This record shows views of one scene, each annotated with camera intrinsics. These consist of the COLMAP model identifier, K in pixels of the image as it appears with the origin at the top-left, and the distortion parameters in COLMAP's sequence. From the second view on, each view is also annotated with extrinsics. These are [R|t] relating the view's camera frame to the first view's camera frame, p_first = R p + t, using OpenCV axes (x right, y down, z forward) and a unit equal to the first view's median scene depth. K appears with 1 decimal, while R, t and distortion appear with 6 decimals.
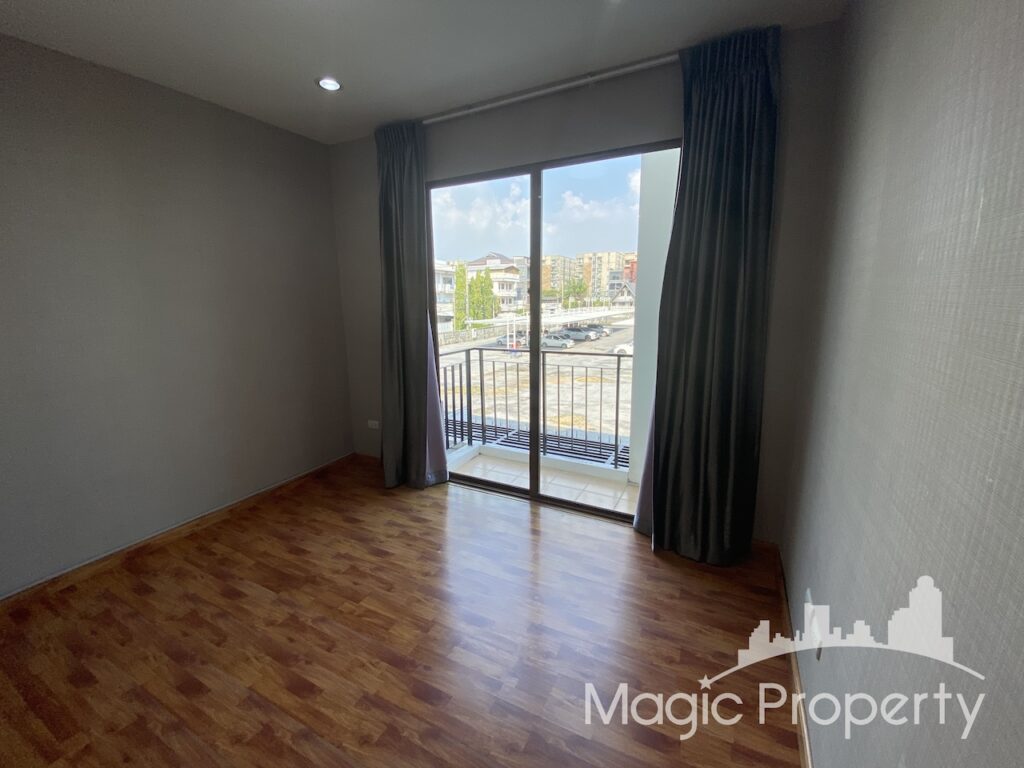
lens RADIAL K [[420.5, 0, 519.8], [0, 420.5, 383.3], [0, 0, 1]] dist [0.018587, -0.019762]
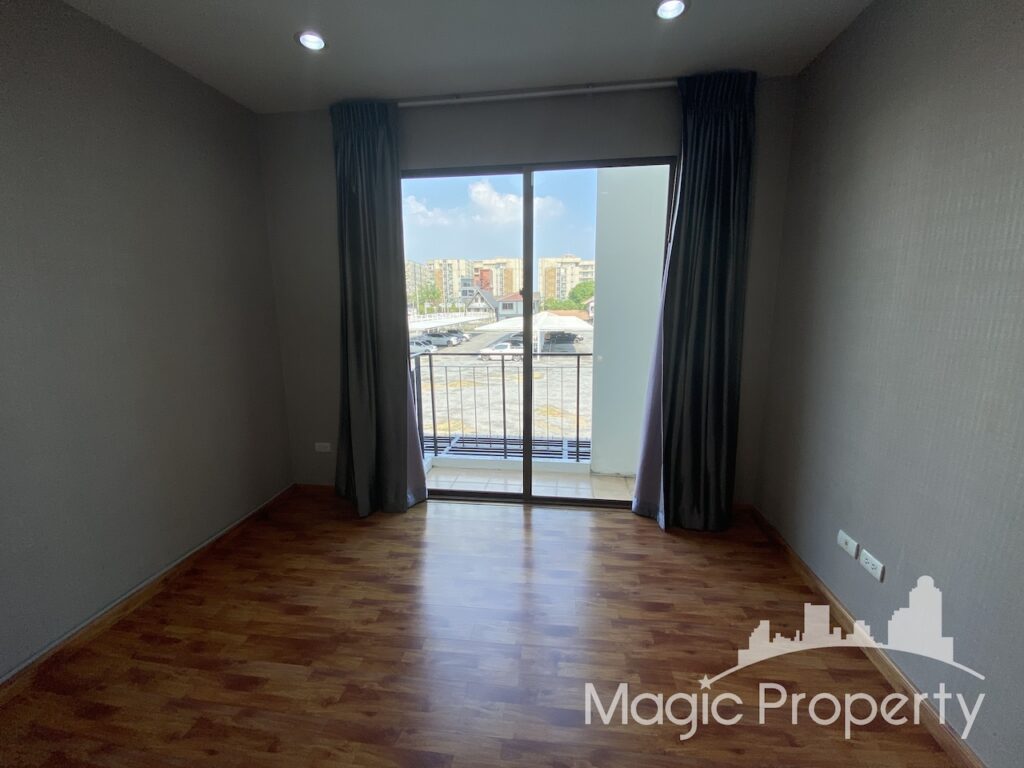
lens RADIAL K [[416.0, 0, 519.3], [0, 416.0, 384.4], [0, 0, 1]] dist [0.015578, -0.017325]
pose [[0.938055, -0.063917, 0.340541, -0.301366], [0.067323, 0.997730, 0.001819, -0.004697], [-0.339884, 0.021220, 0.940228, 0.078934]]
